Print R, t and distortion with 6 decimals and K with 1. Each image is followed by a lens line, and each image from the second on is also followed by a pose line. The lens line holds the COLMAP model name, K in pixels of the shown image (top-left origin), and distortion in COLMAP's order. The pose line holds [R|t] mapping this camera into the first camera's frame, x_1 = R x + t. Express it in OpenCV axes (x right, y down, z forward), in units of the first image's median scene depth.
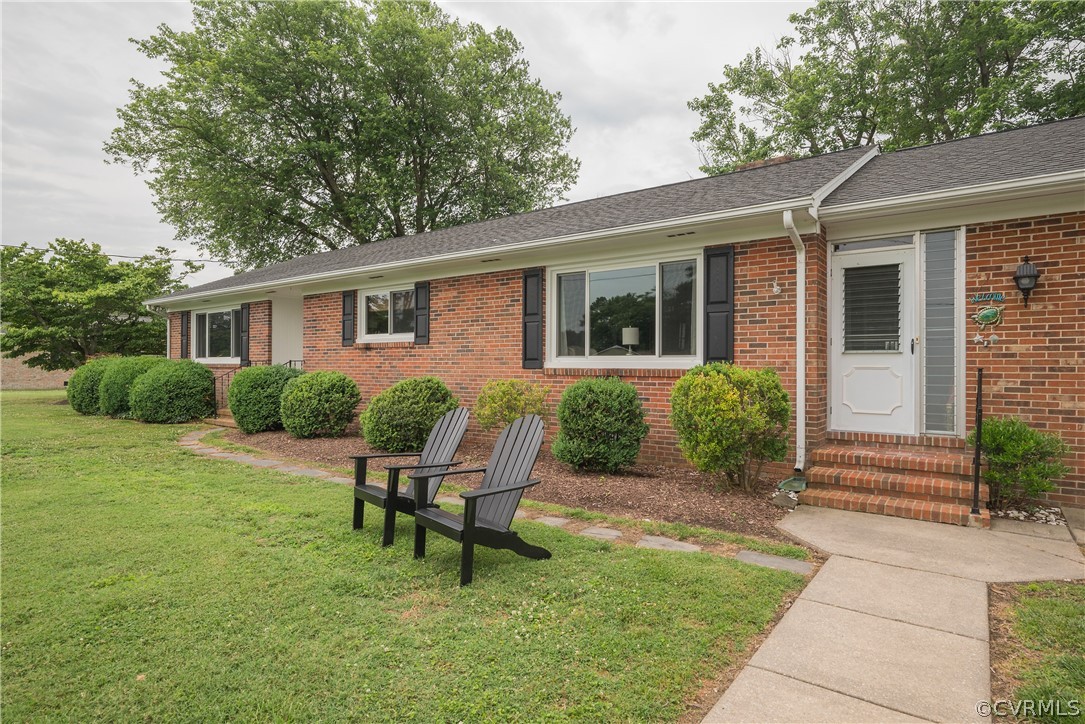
lens RADIAL K [[585.8, 0, 539.9], [0, 585.8, 363.5], [0, 0, 1]] dist [-0.000773, -0.000151]
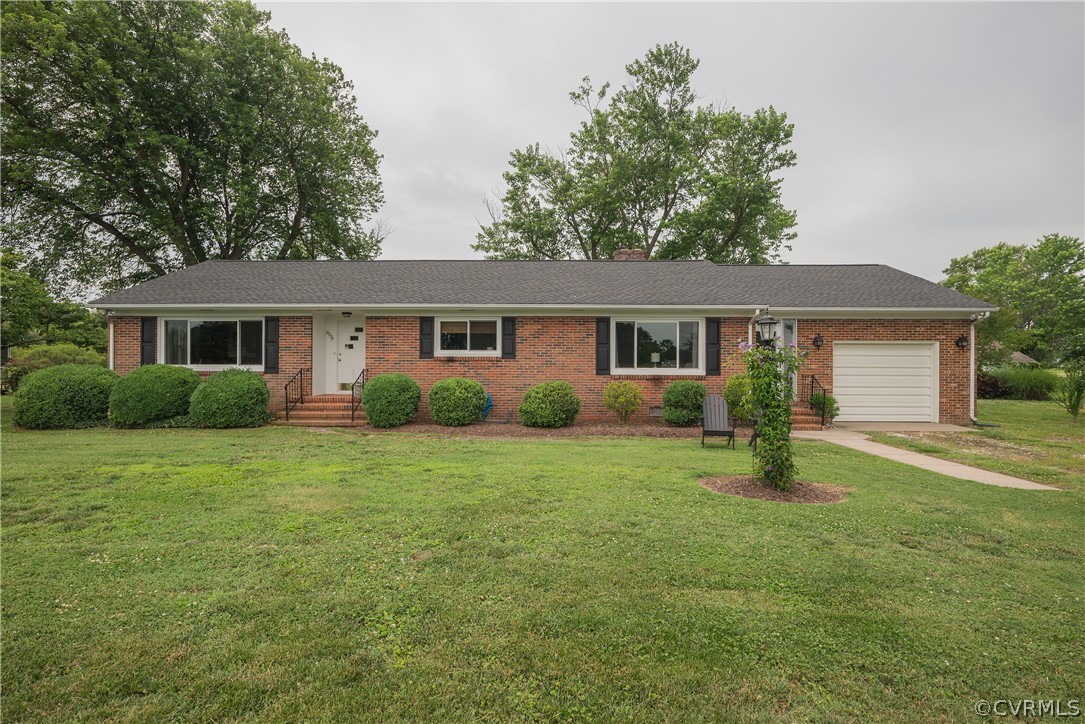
lens RADIAL K [[537.8, 0, 566.9], [0, 537.8, 364.6], [0, 0, 1]] dist [0.004381, -0.000989]
pose [[0.803489, 0.004648, 0.595301, -0.910768], [-0.002380, 0.999987, -0.004596, -0.012737], [-0.595315, 0.002276, 0.803489, -0.183890]]
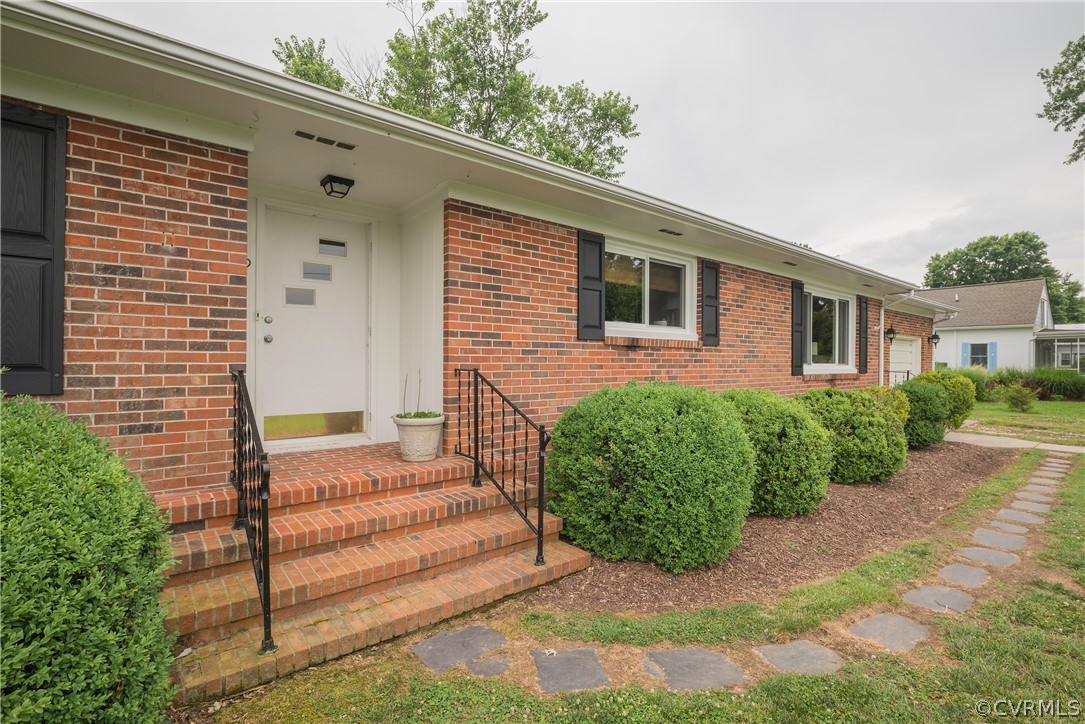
lens RADIAL K [[484.7, 0, 540.1], [0, 484.7, 363.7], [0, 0, 1]] dist [-0.001630, 0.001122]
pose [[0.261964, -0.003785, 0.965070, -0.860896], [-0.004166, 0.999979, 0.005053, -0.012657], [-0.965069, -0.005344, 0.261942, 1.068036]]
